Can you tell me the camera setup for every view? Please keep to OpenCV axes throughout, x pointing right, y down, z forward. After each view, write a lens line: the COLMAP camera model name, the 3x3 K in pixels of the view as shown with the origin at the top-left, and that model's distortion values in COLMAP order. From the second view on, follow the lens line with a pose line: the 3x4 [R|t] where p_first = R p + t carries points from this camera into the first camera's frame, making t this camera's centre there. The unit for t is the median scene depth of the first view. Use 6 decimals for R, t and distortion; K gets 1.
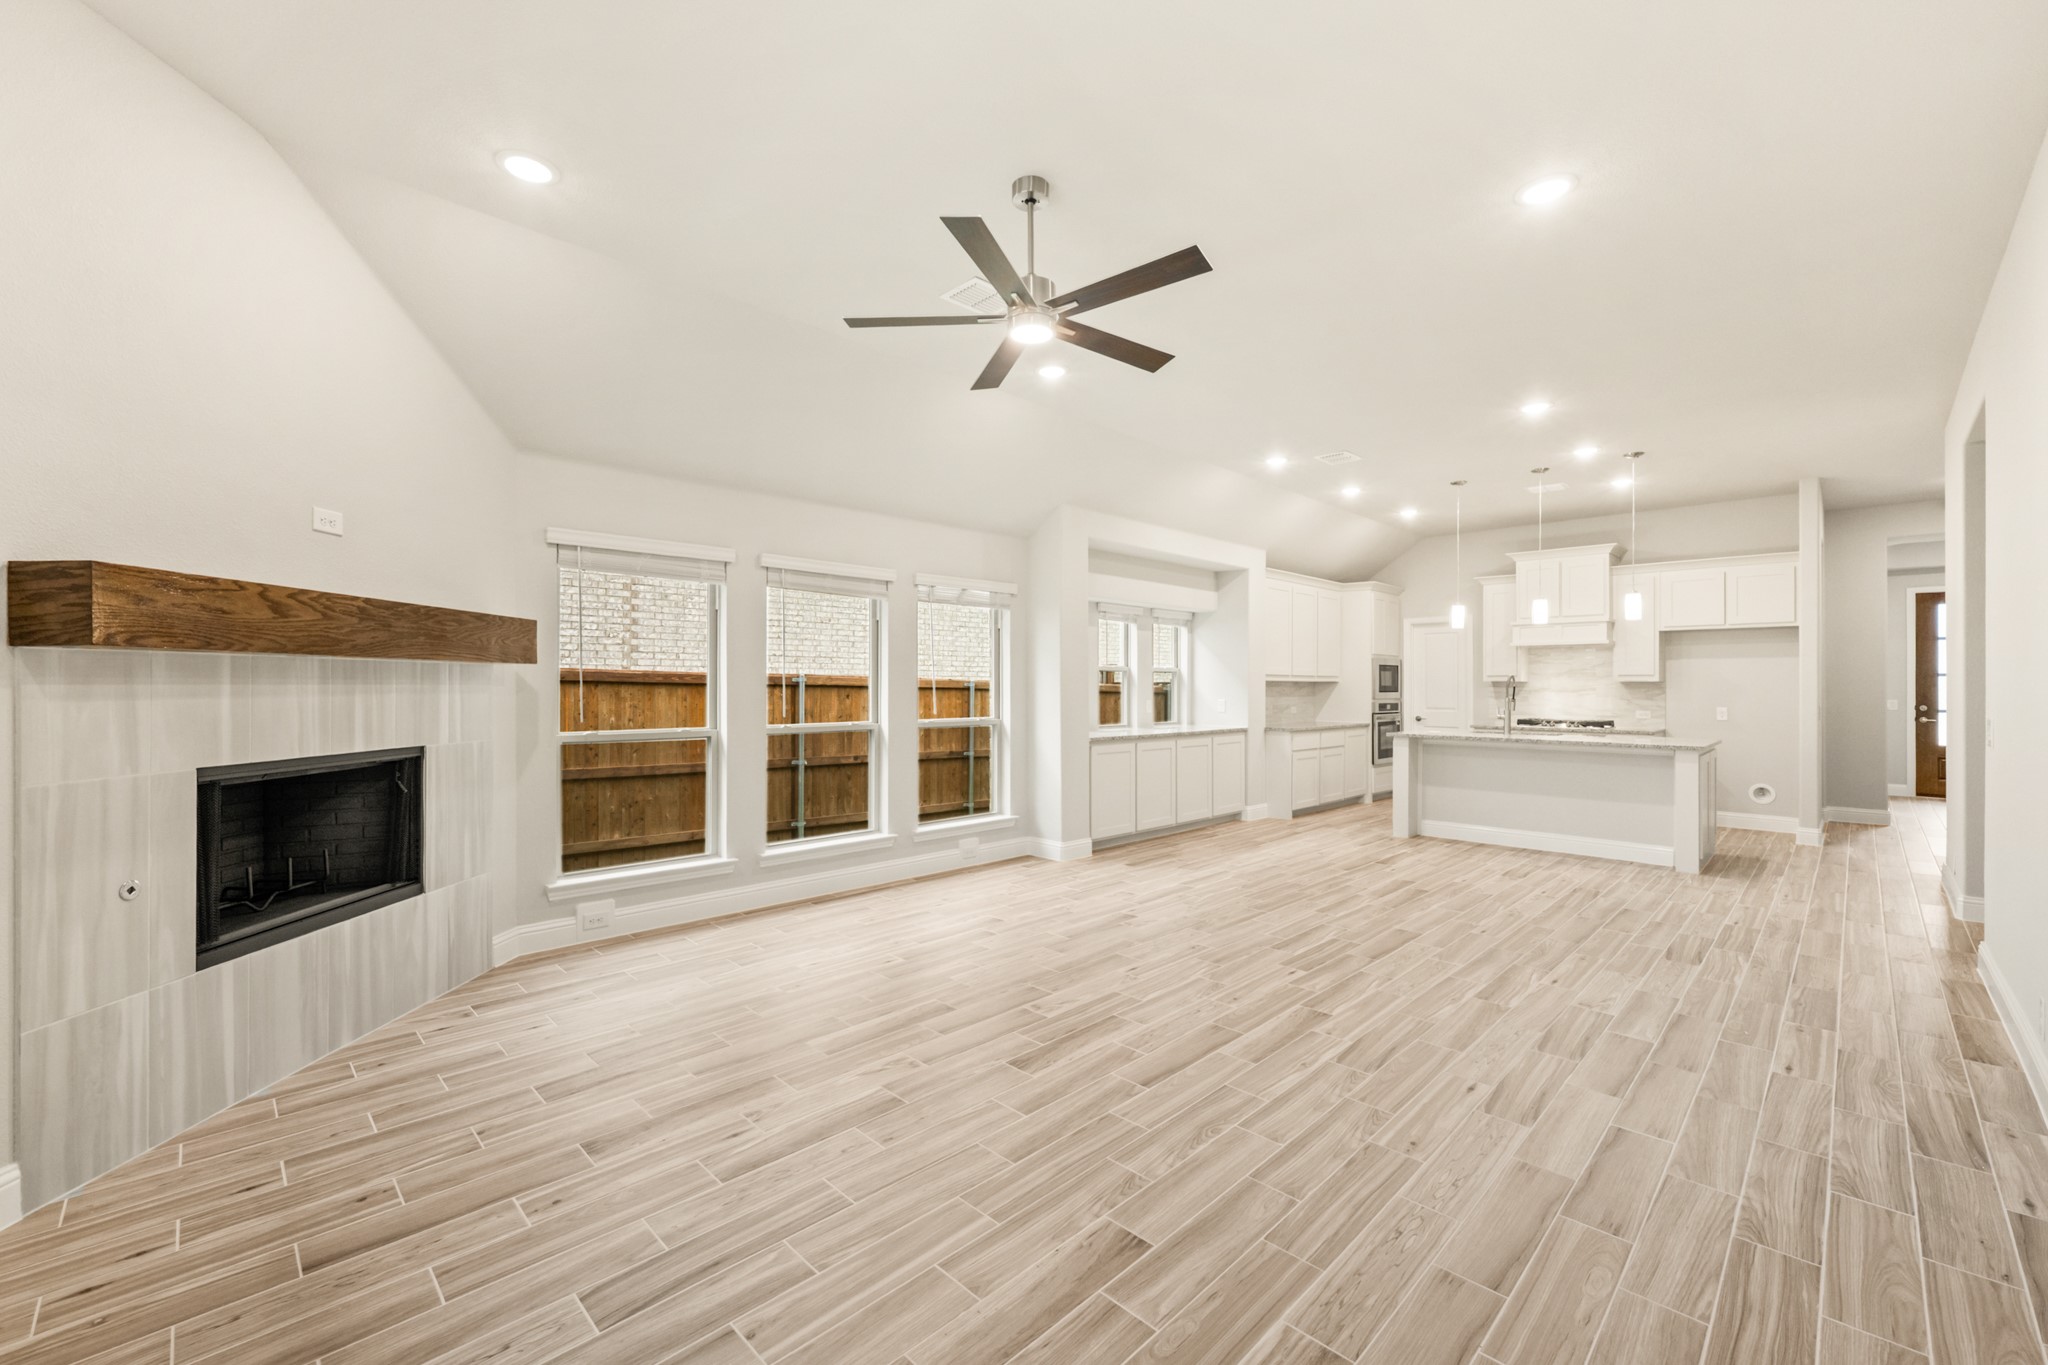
lens RADIAL K [[821.7, 0, 1016.6], [0, 821.7, 672.0], [0, 0, 1]] dist [-0.000017, 0.000429]
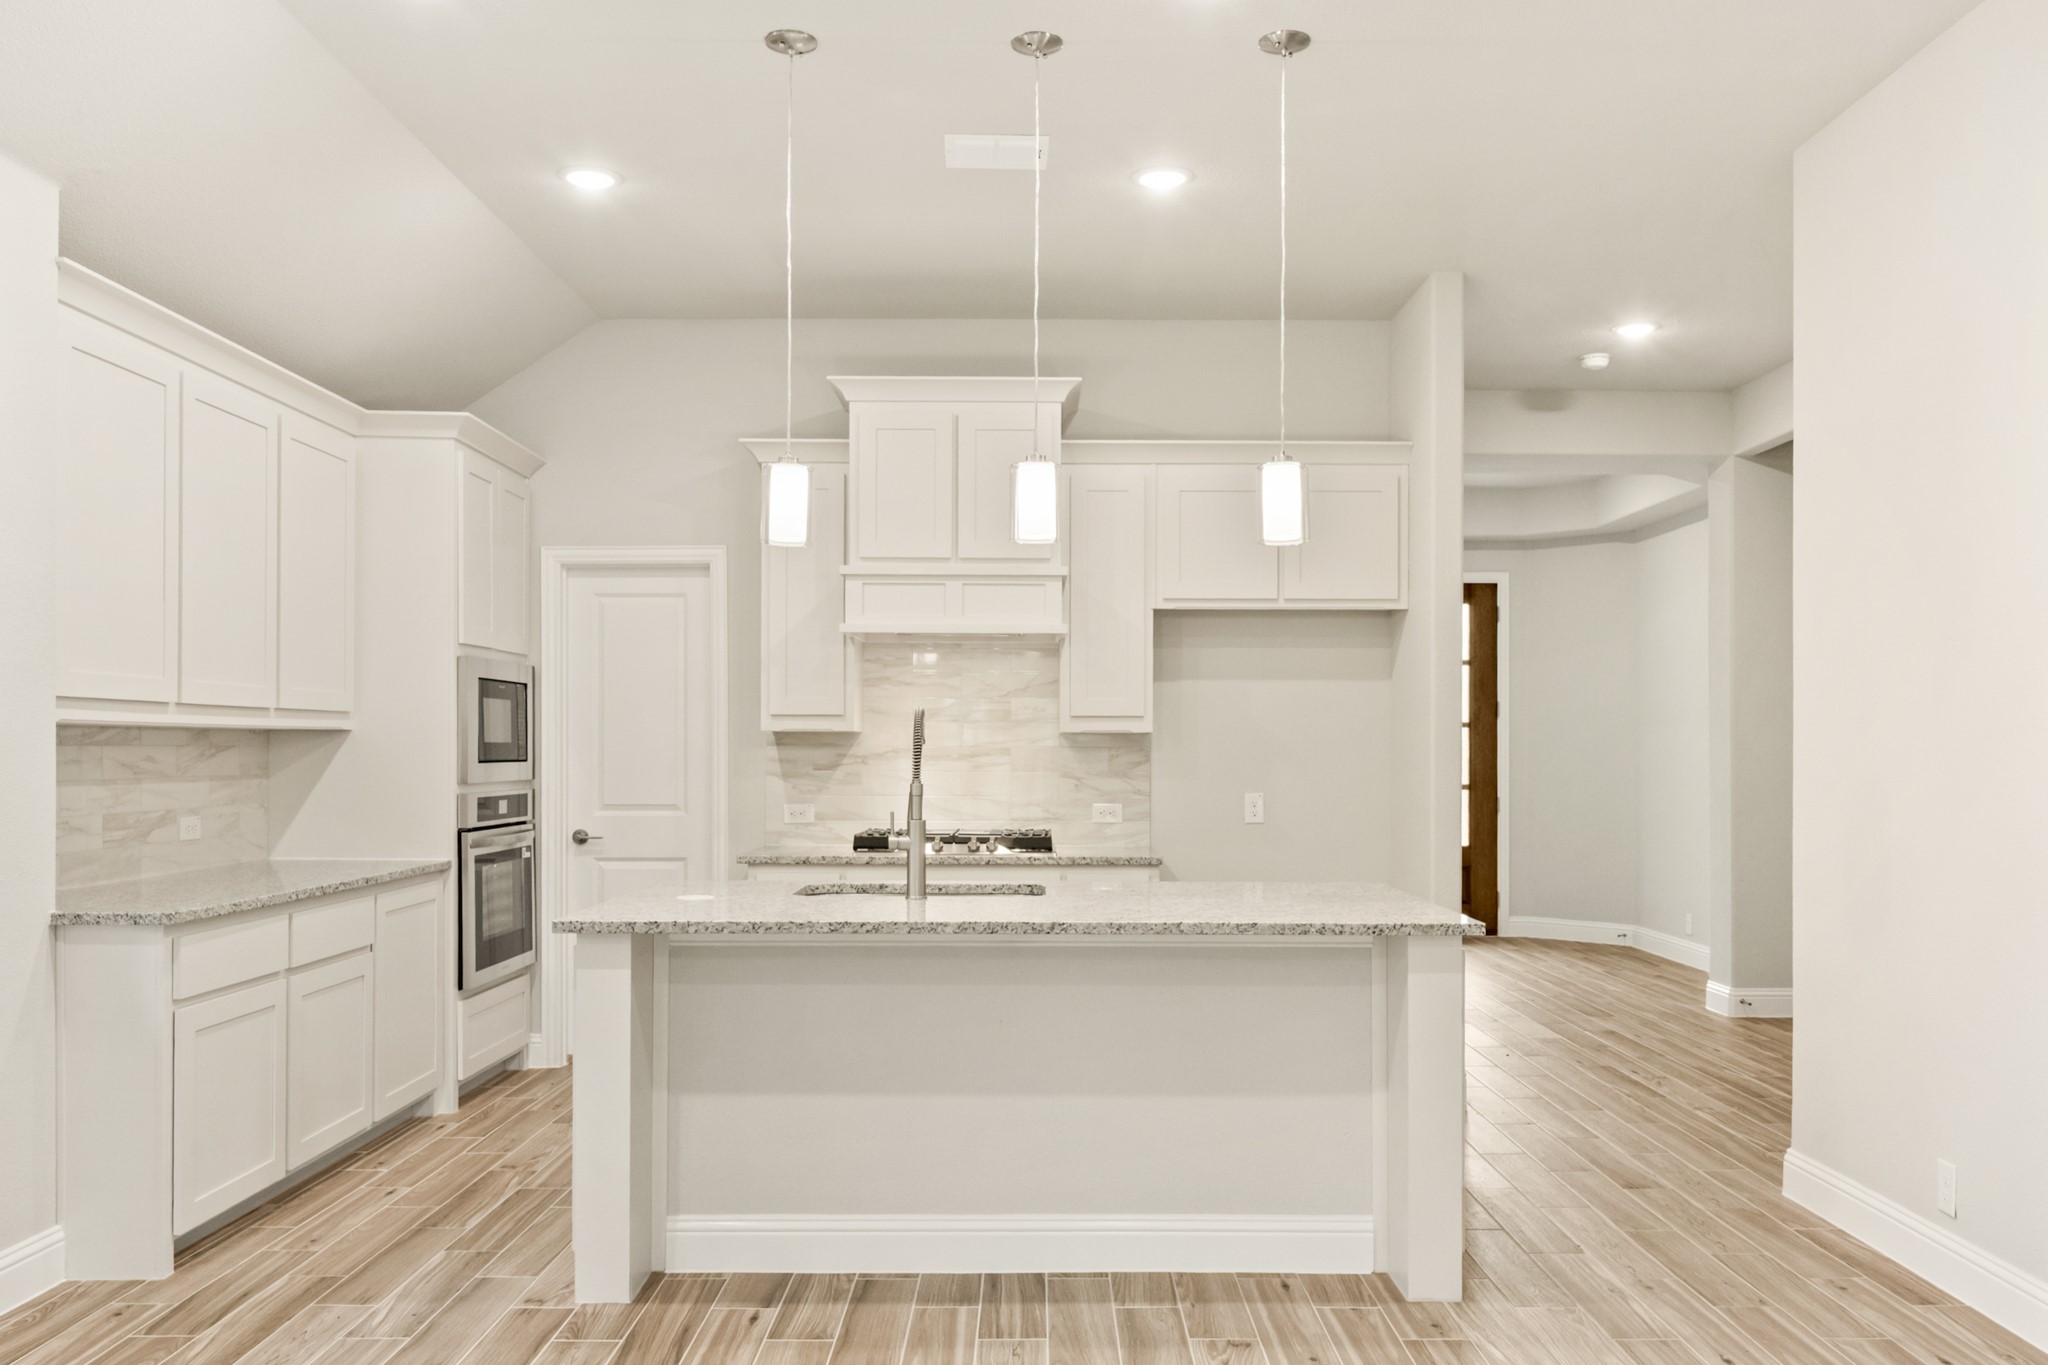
lens RADIAL K [[1607.7, 0, 1039.5], [0, 1607.7, 720.5], [0, 0, 1]] dist [-0.000947, 0.006057]
pose [[0.695436, 0.010019, 0.718519, 0.199394], [-0.010849, 0.999935, -0.003442, 0.010899], [-0.718506, -0.005402, 0.695499, 0.567493]]
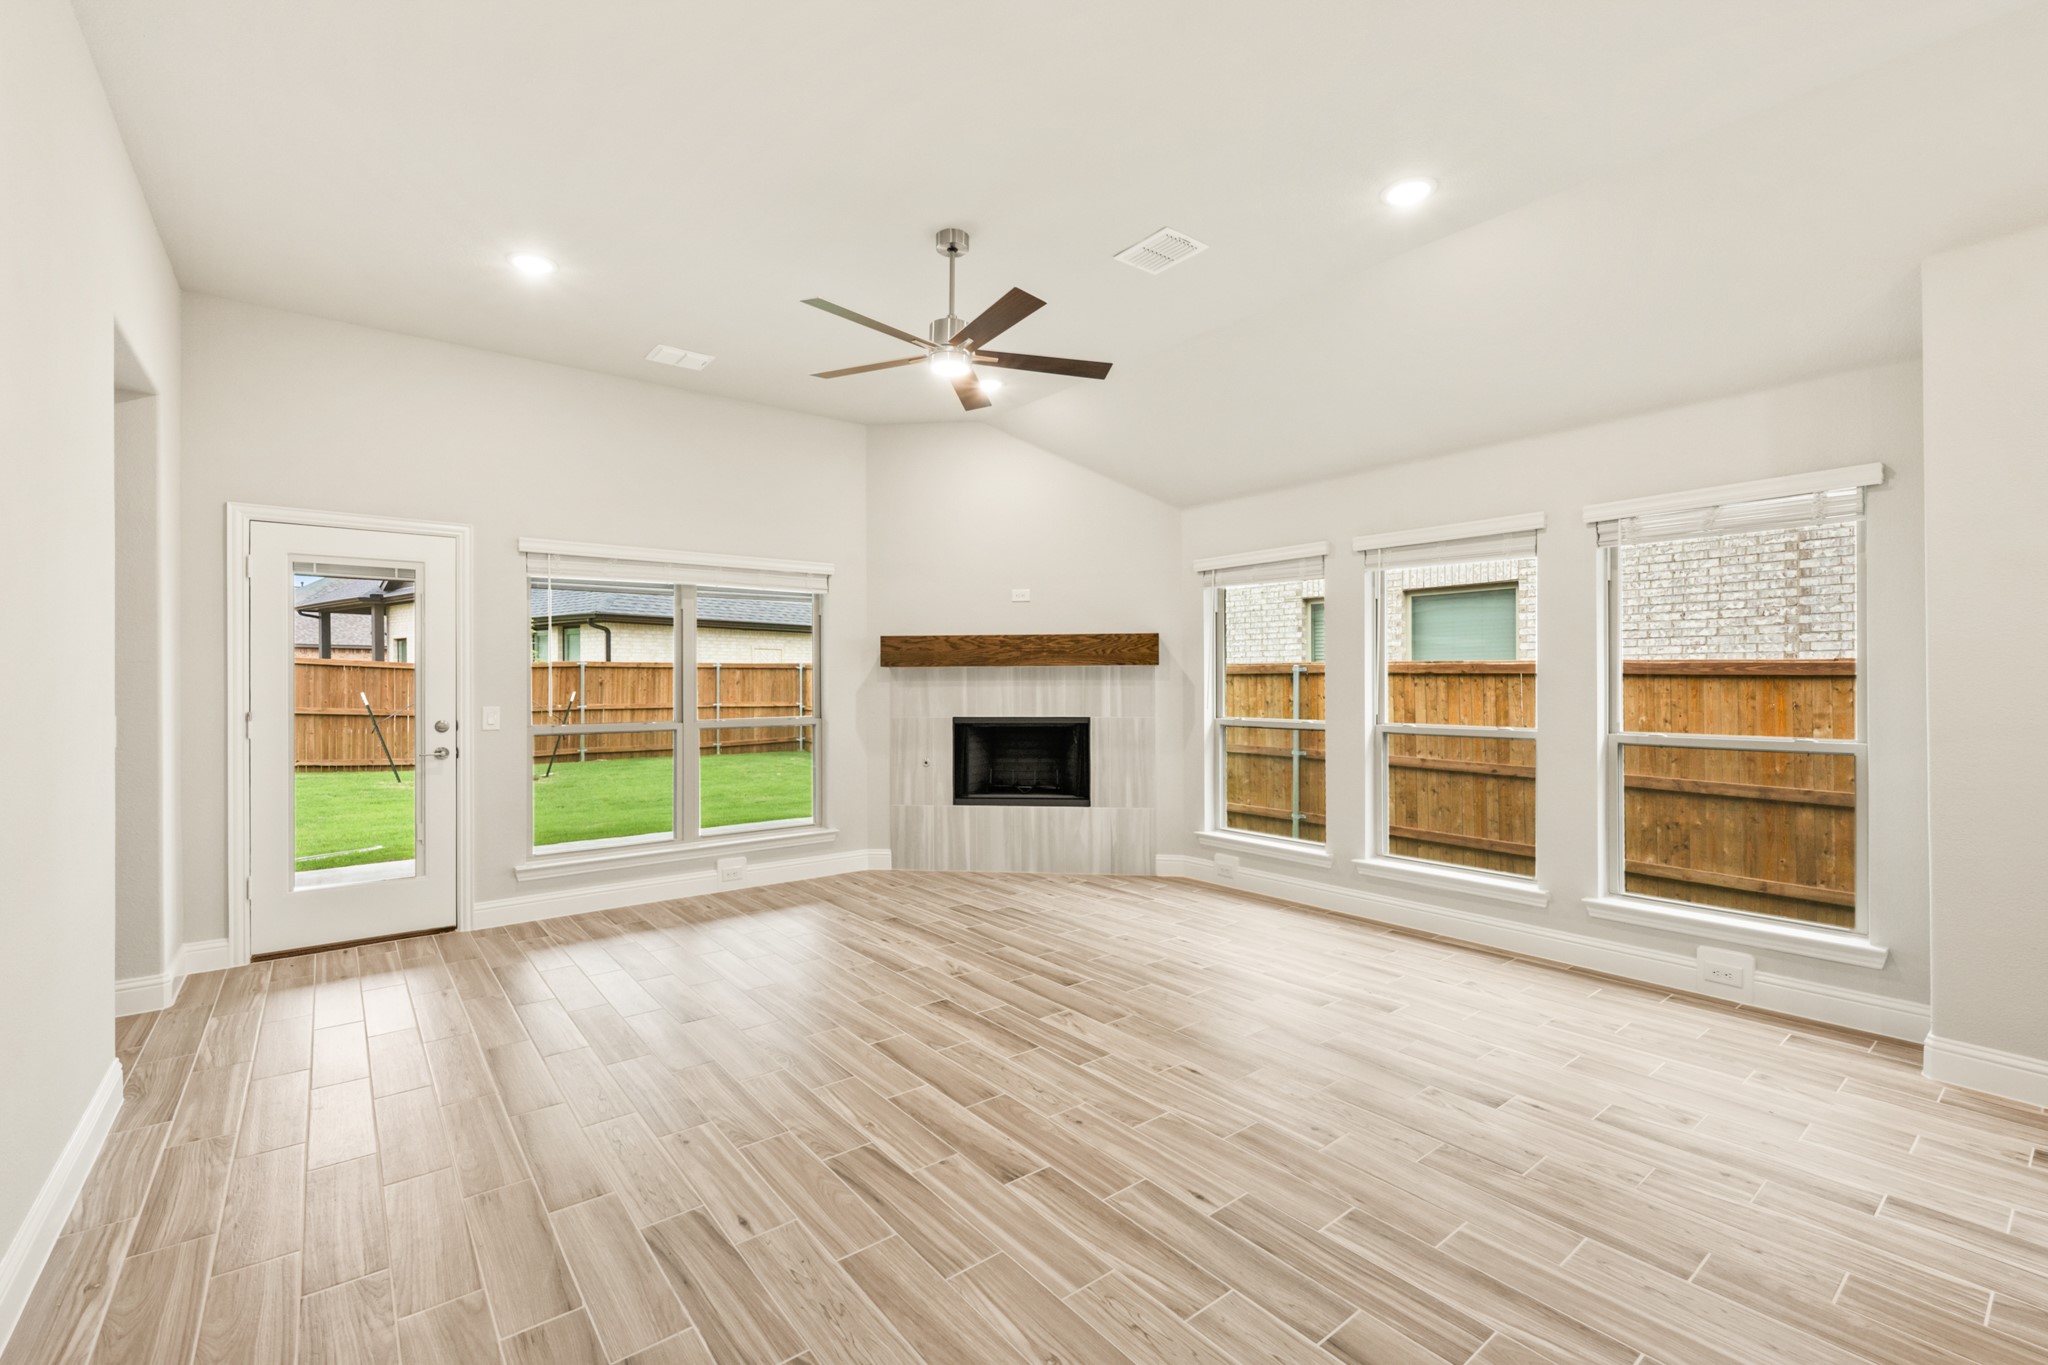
lens RADIAL K [[878.5, 0, 1032.5], [0, 878.5, 677.6], [0, 0, 1]] dist [0.003076, -0.001382]
pose [[-0.097657, -0.007173, -0.995194, 0.514628], [0.020230, 0.999753, -0.009191, 0.012162], [0.995014, -0.021030, -0.097488, 0.525574]]
